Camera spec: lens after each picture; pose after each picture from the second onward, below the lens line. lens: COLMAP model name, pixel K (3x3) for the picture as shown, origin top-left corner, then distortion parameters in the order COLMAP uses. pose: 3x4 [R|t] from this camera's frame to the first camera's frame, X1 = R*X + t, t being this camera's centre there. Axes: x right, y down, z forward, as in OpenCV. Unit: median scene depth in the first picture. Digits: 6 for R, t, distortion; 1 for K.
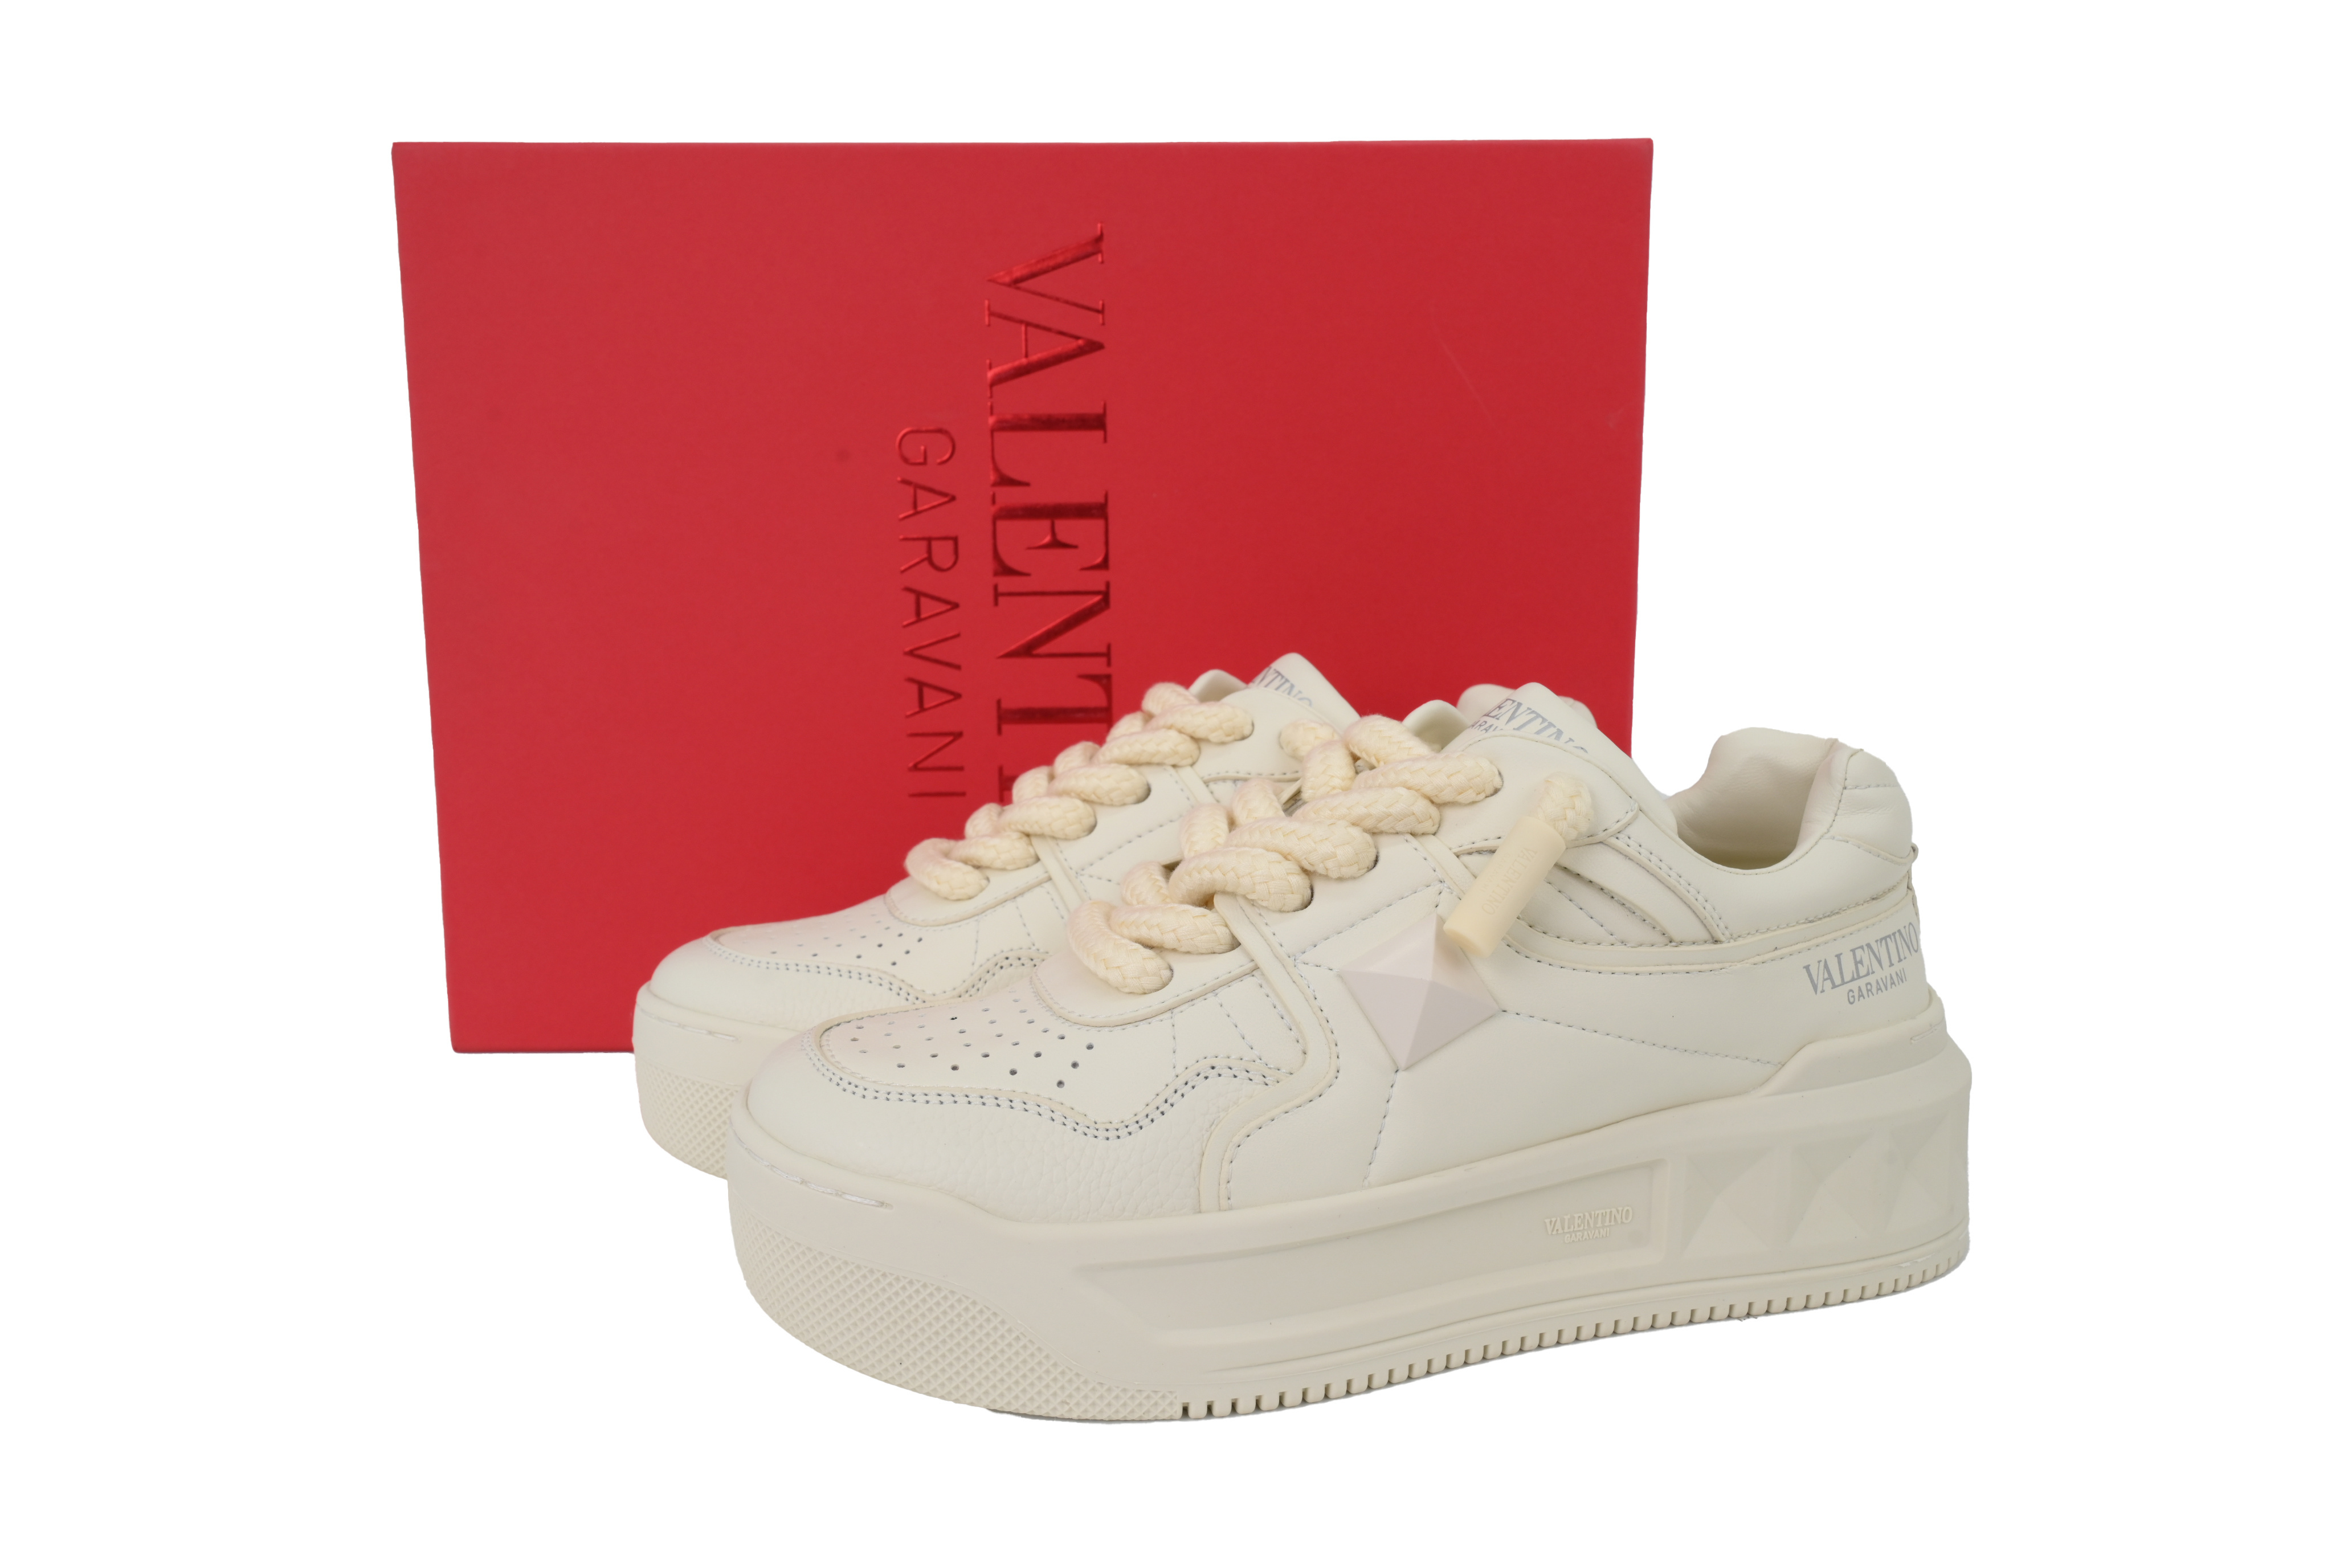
lens RADIAL K [[1453.1, 0, 1176.0], [0, 1453.1, 784.0], [0, 0, 1]] dist [0.002013, -0.000322]
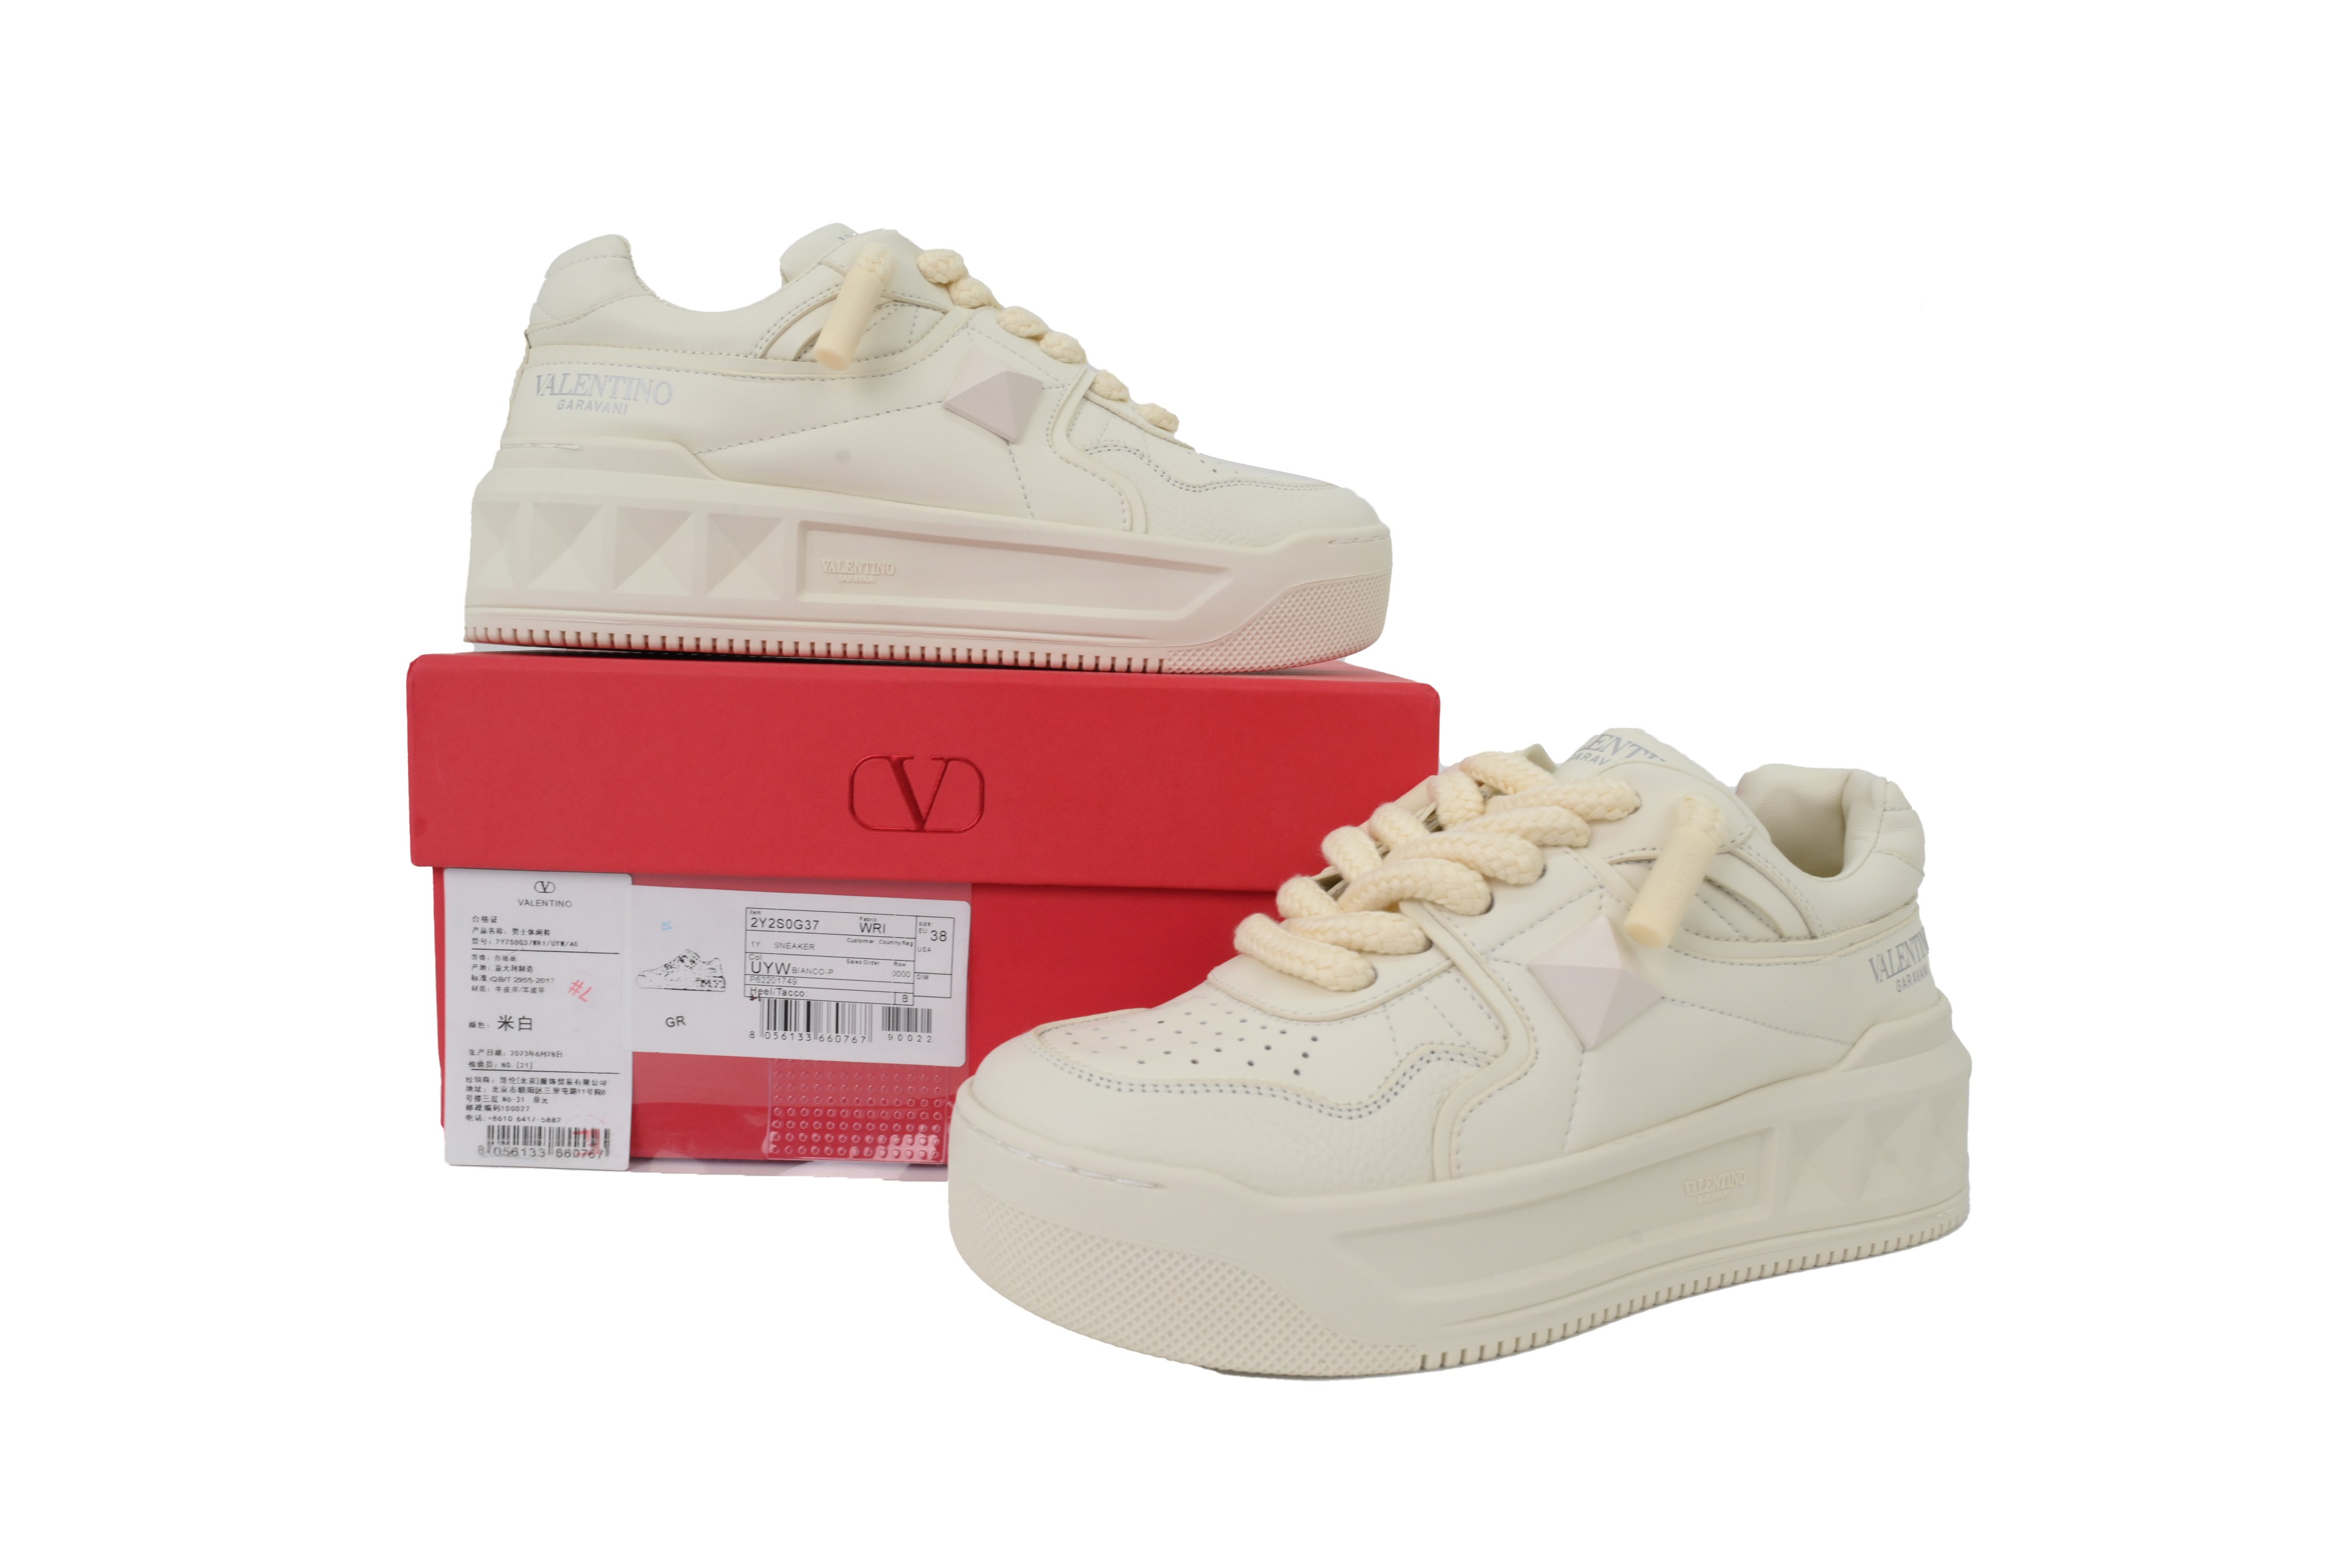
lens RADIAL K [[1453.1, 0, 1176.0], [0, 1453.1, 784.0], [0, 0, 1]] dist [0.002013, -0.000322]
pose [[0.984949, 0.003089, 0.172818, -0.352129], [0.005480, 0.998780, -0.049081, 0.040865], [-0.172759, 0.049289, 0.983730, -0.076548]]
